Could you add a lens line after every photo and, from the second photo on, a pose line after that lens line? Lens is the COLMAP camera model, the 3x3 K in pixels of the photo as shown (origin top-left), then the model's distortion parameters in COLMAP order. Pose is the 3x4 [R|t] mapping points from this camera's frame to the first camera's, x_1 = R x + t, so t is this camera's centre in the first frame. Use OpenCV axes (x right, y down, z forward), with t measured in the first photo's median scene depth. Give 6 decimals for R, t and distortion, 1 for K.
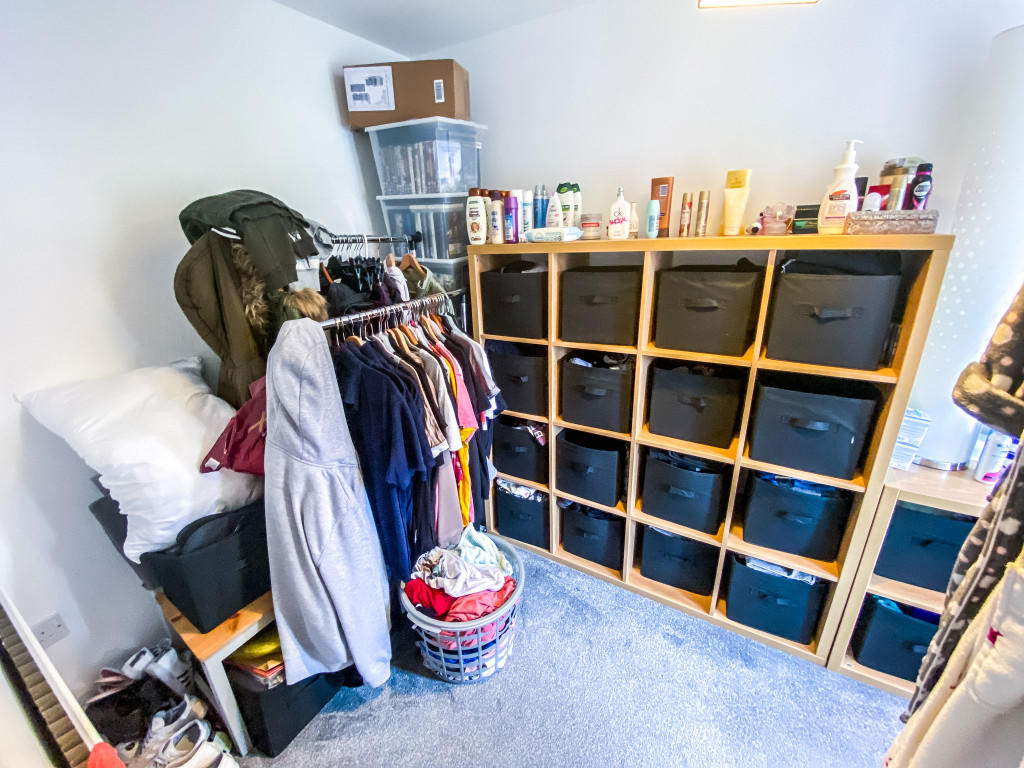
lens RADIAL K [[417.0, 0, 512.0], [0, 417.0, 384.0], [0, 0, 1]] dist [0.015380, -0.021702]
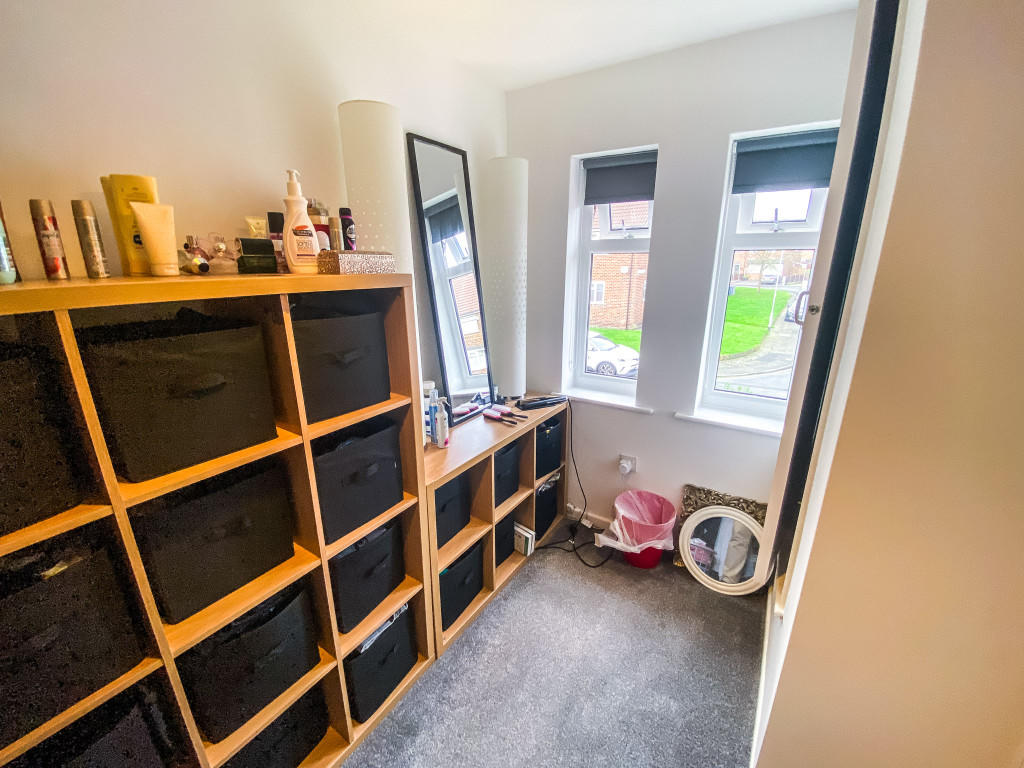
lens RADIAL K [[417.0, 0, 512.0], [0, 417.0, 384.0], [0, 0, 1]] dist [0.015380, -0.021702]
pose [[0.009757, -0.251284, 0.967864, -0.135689], [0.336017, 0.912450, 0.233510, -0.185156], [-0.941805, 0.322941, 0.093339, 0.522214]]
